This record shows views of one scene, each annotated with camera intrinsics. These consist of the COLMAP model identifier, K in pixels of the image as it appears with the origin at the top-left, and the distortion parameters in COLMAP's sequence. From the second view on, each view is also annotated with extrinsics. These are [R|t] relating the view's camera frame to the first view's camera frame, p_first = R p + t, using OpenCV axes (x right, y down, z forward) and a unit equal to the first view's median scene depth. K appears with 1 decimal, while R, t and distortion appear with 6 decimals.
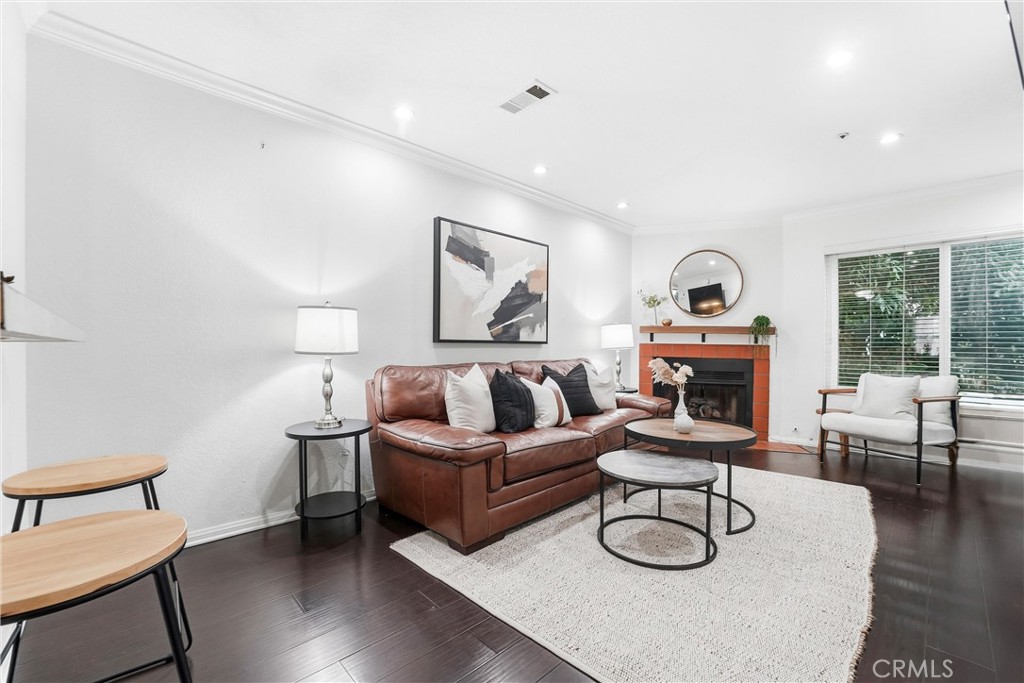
lens RADIAL K [[440.0, 0, 507.3], [0, 440.0, 341.6], [0, 0, 1]] dist [-0.030826, -0.000256]
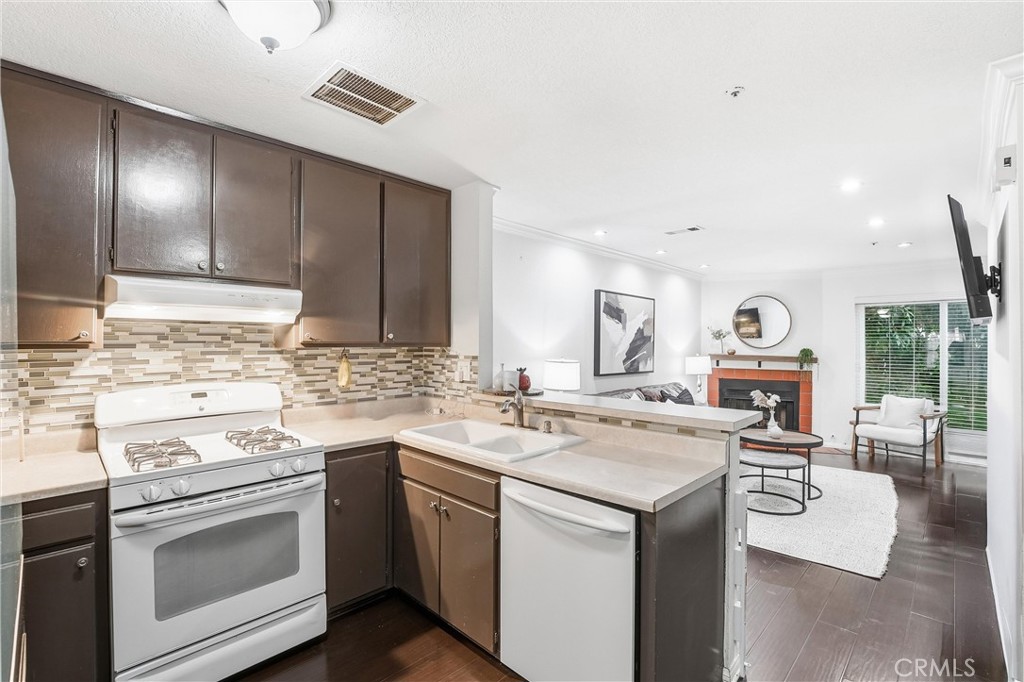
lens RADIAL K [[460.1, 0, 516.9], [0, 460.1, 337.0], [0, 0, 1]] dist [-0.027676, 0.000026]
pose [[0.999799, 0.004841, 0.019440, -0.389039], [-0.004542, 0.999871, -0.015381, -0.087358], [-0.019512, 0.015290, 0.999693, -0.433440]]
